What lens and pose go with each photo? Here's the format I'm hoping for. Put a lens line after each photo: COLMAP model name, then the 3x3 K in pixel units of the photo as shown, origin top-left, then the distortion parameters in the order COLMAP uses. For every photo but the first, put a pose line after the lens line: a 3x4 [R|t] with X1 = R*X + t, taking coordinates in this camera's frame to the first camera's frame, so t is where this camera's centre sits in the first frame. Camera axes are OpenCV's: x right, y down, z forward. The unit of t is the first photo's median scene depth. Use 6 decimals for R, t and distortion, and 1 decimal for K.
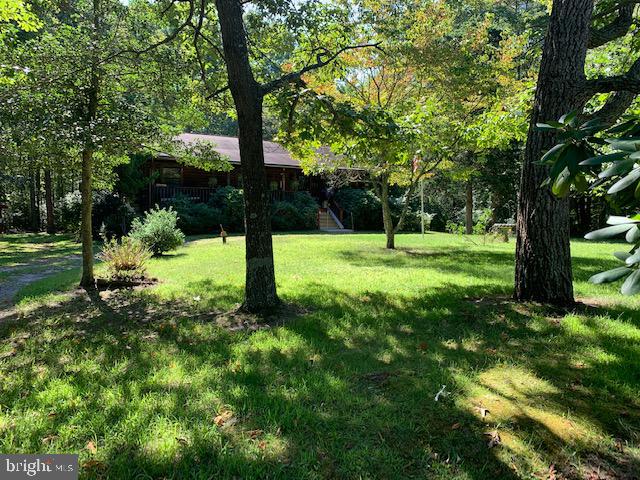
lens RADIAL K [[491.2, 0, 320.0], [0, 491.2, 240.0], [0, 0, 1]] dist [0.009621, 0.008264]
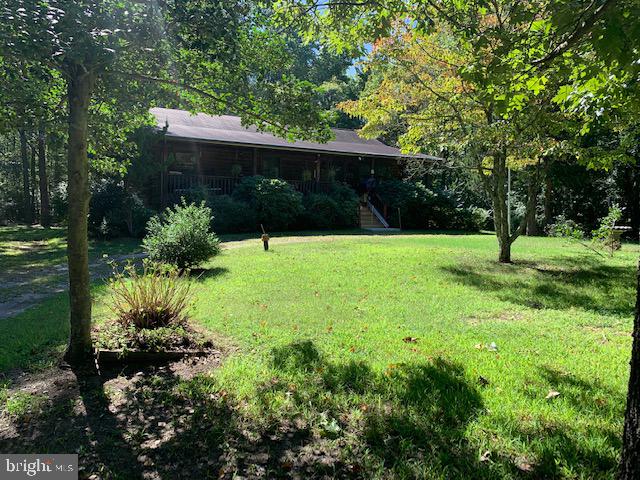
lens RADIAL K [[491.2, 0, 320.0], [0, 491.2, 240.0], [0, 0, 1]] dist [0.009621, 0.008264]
pose [[0.999944, 0.010445, 0.001618, -0.135143], [-0.010470, 0.999806, 0.016683, -0.025345], [-0.001444, -0.016699, 0.999860, 0.294481]]
